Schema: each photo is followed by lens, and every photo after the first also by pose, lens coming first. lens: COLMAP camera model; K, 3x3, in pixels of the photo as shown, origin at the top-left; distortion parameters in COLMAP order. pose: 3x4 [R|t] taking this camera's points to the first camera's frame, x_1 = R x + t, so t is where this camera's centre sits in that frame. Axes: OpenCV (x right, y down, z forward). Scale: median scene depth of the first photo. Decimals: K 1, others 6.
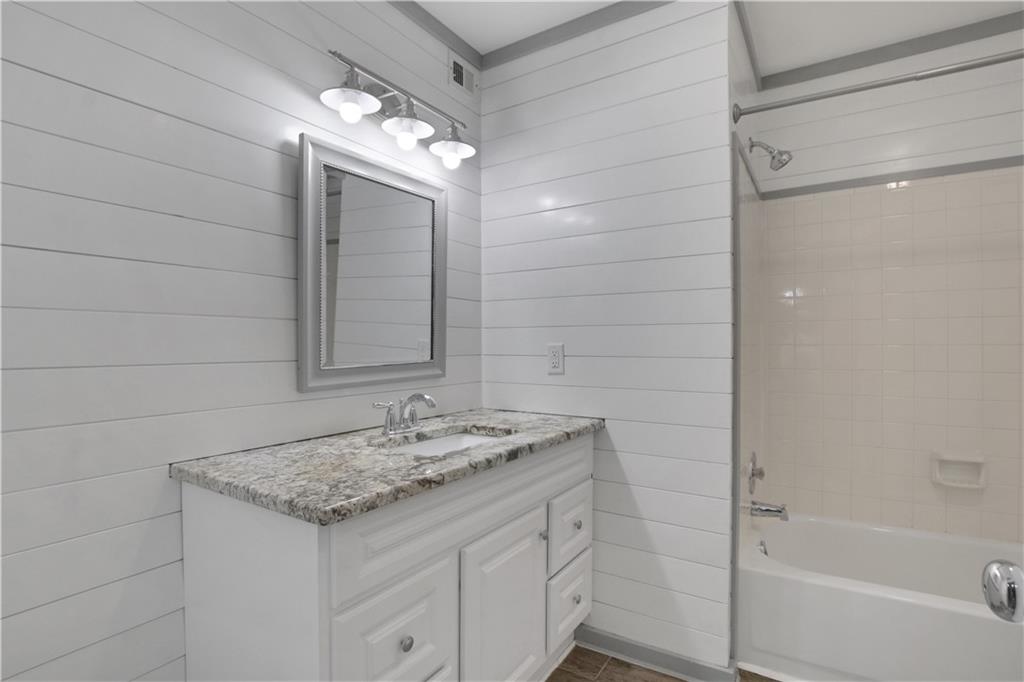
lens RADIAL K [[499.6, 0, 507.7], [0, 499.6, 342.8], [0, 0, 1]] dist [-0.037190, 0.006585]
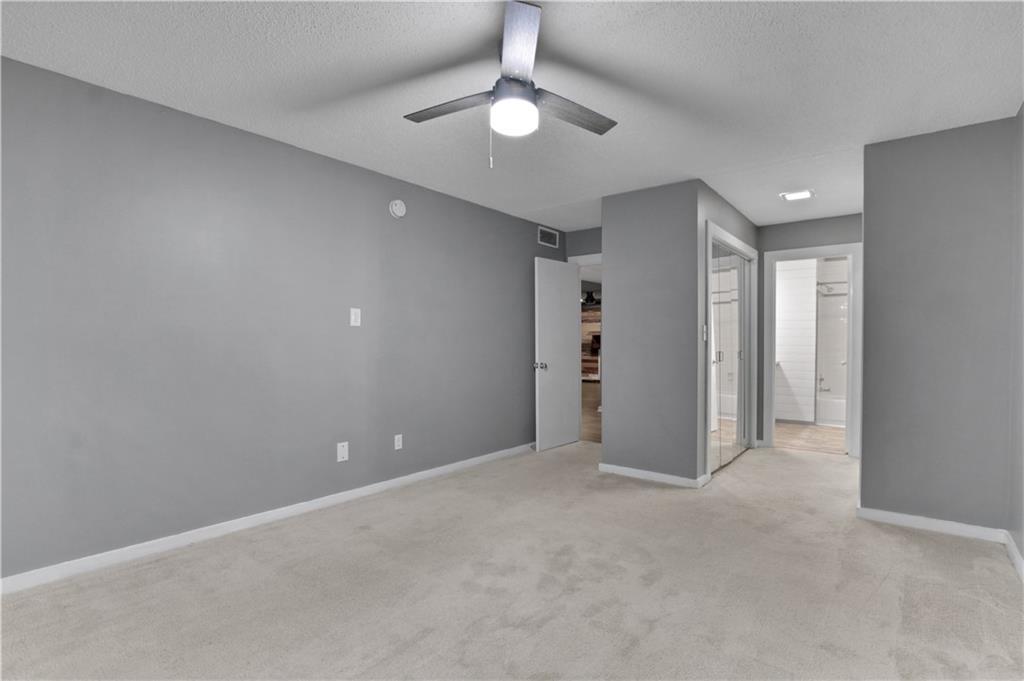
lens RADIAL K [[499.6, 0, 507.7], [0, 499.6, 342.3], [0, 0, 1]] dist [-0.037190, 0.006585]
pose [[0.994173, 0.006047, -0.107626, -1.368589], [-0.005812, 0.999980, 0.002494, 0.011685], [0.107639, -0.001854, 0.994188, -2.778201]]
